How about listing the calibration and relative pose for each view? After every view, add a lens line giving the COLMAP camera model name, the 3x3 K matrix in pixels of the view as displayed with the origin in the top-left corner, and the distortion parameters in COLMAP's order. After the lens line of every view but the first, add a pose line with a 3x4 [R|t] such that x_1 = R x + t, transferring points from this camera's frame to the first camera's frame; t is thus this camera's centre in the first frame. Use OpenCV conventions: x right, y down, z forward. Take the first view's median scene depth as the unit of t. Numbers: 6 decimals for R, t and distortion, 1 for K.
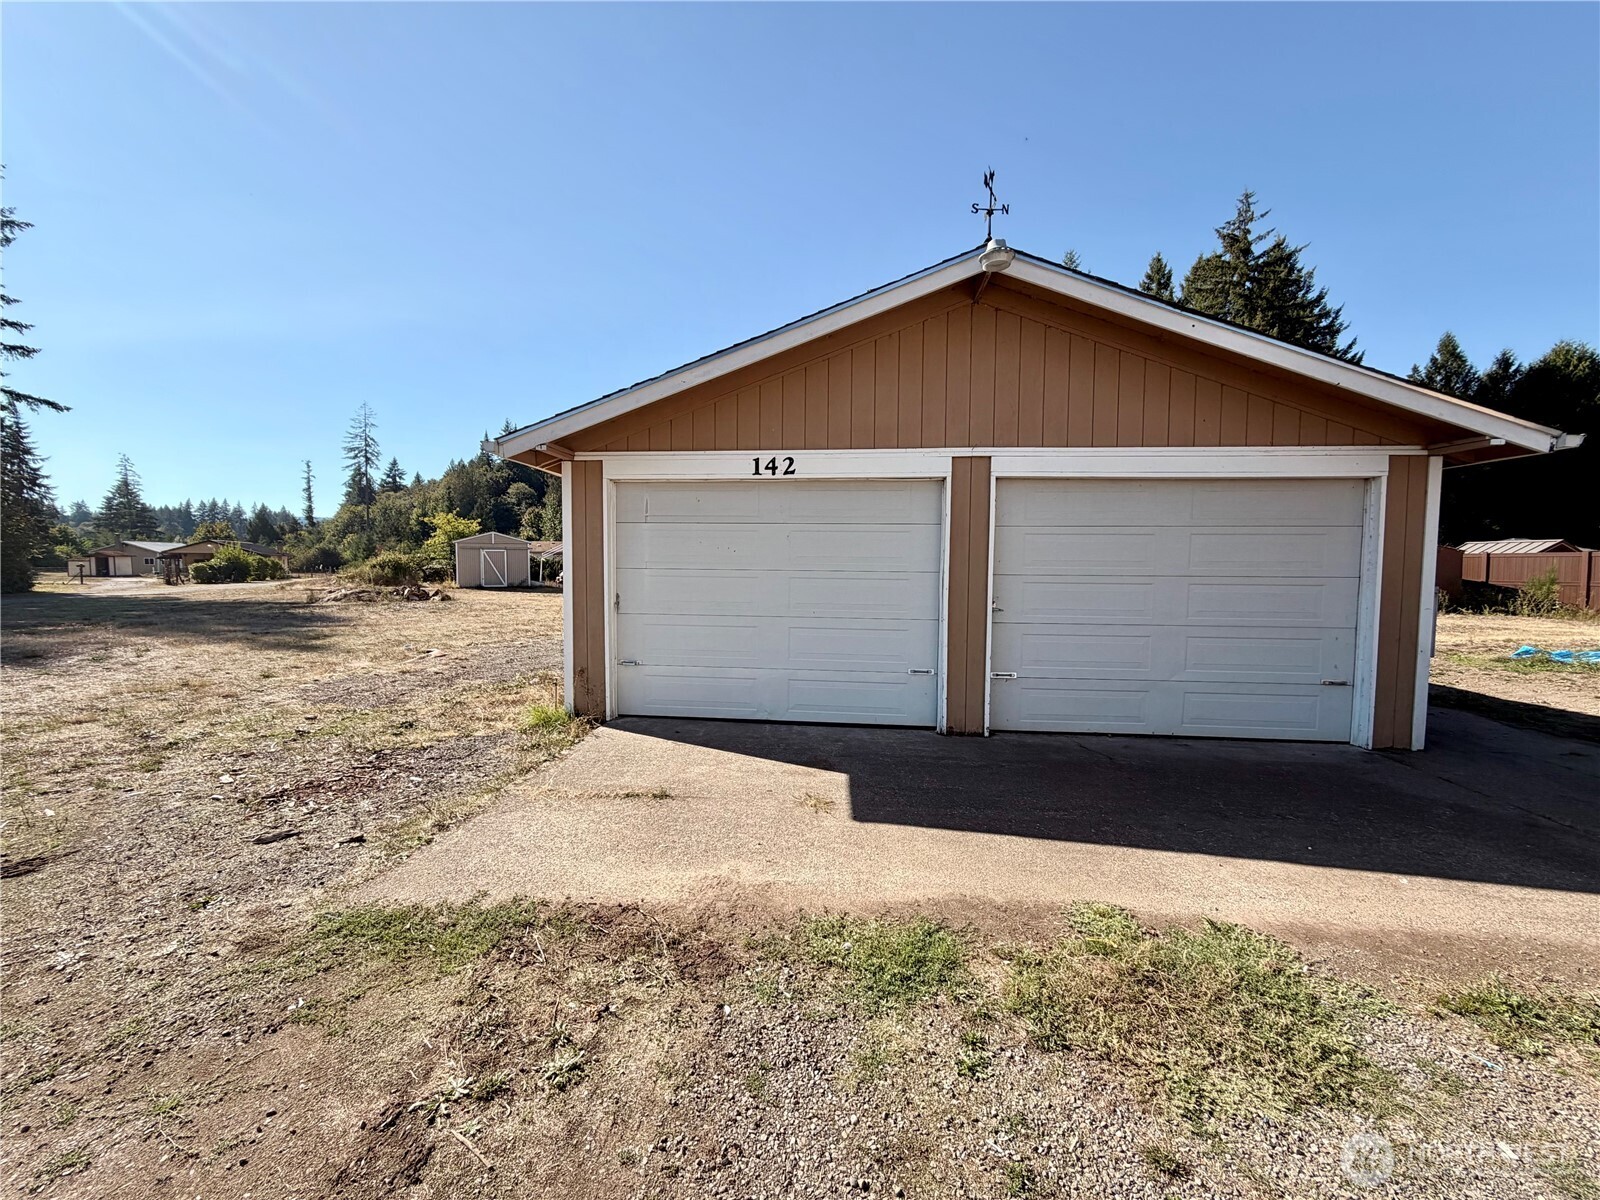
lens RADIAL K [[658.8, 0, 800.0], [0, 658.8, 600.0], [0, 0, 1]] dist [-0.002385, -0.000375]
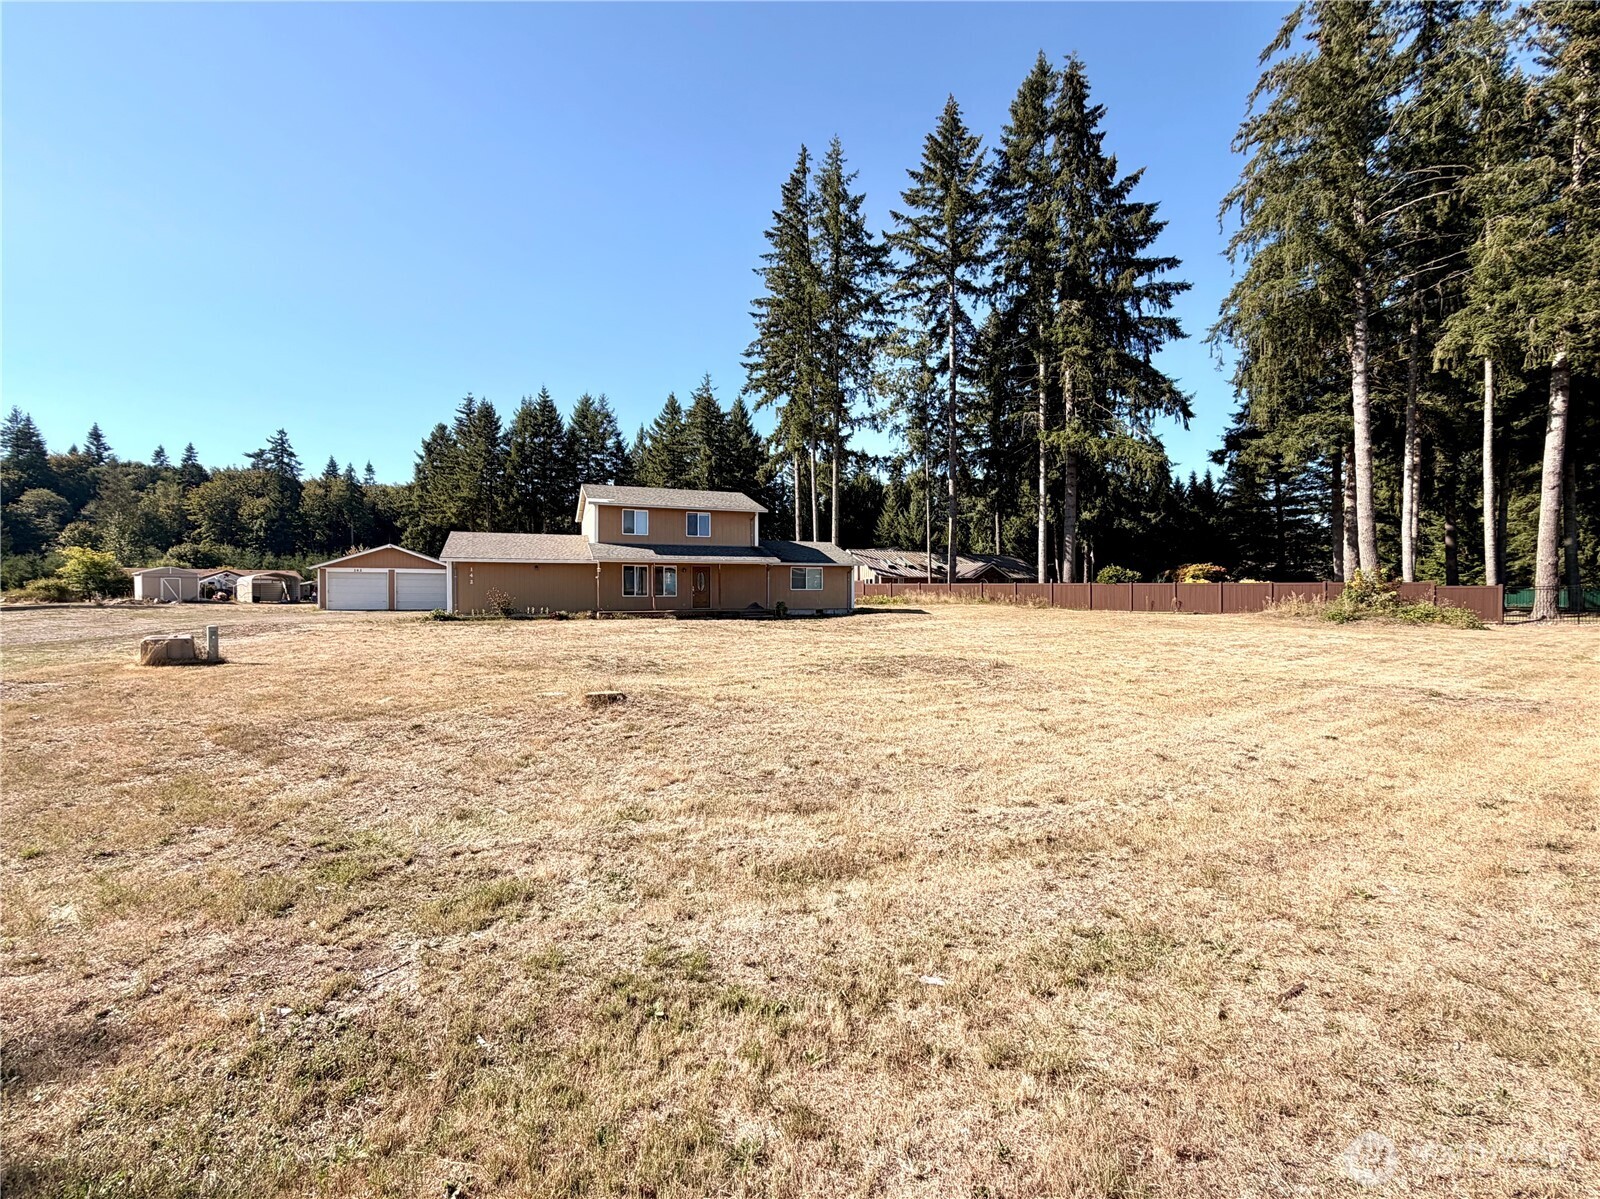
lens RADIAL K [[658.8, 0, 800.0], [0, 658.8, 599.5], [0, 0, 1]] dist [-0.002385, -0.000375]
pose [[0.882732, -0.008402, 0.469802, 0.068536], [0.027212, 0.999076, -0.033264, 0.038671], [-0.469089, 0.042148, 0.882145, -0.615691]]
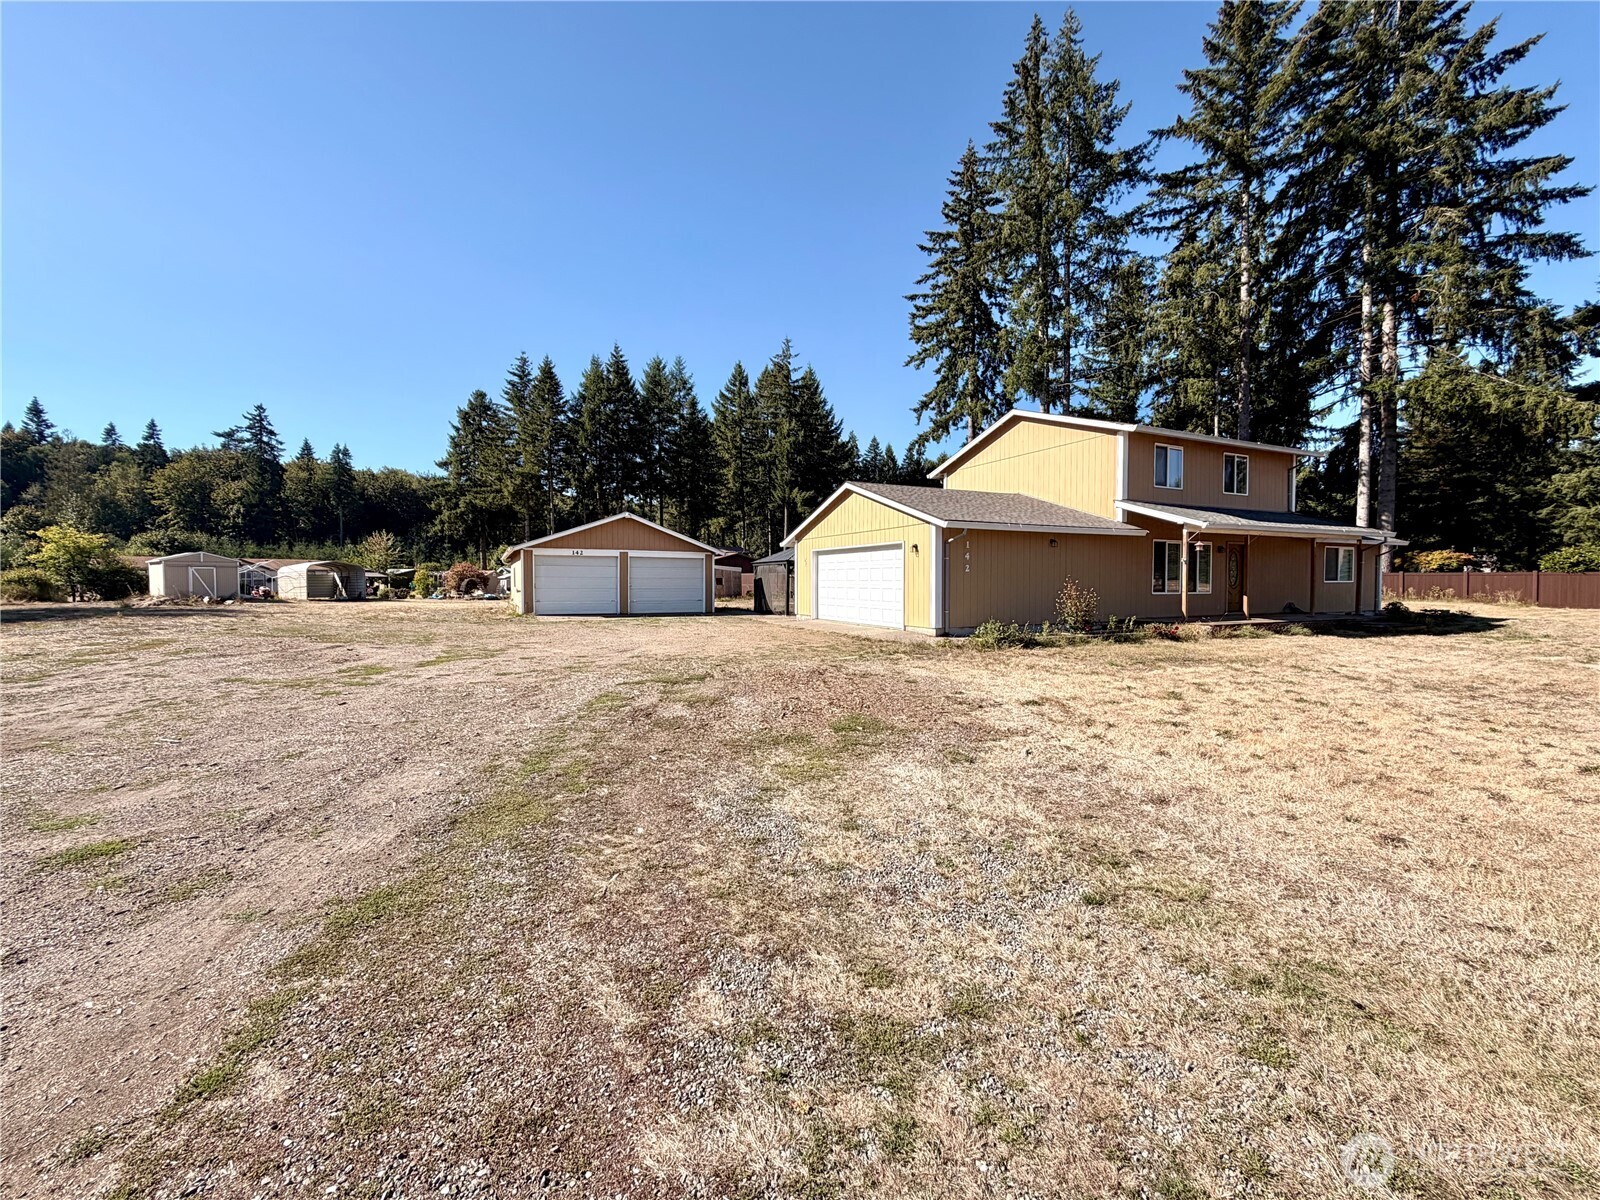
lens RADIAL K [[648.1, 0, 800.0], [0, 648.1, 600.0], [0, 0, 1]] dist [0.000236, 0.000323]
pose [[0.856562, -0.017228, 0.515756, -0.087019], [0.031334, 0.999335, -0.018658, 0.020384], [-0.515092, 0.032143, 0.856532, -0.297025]]
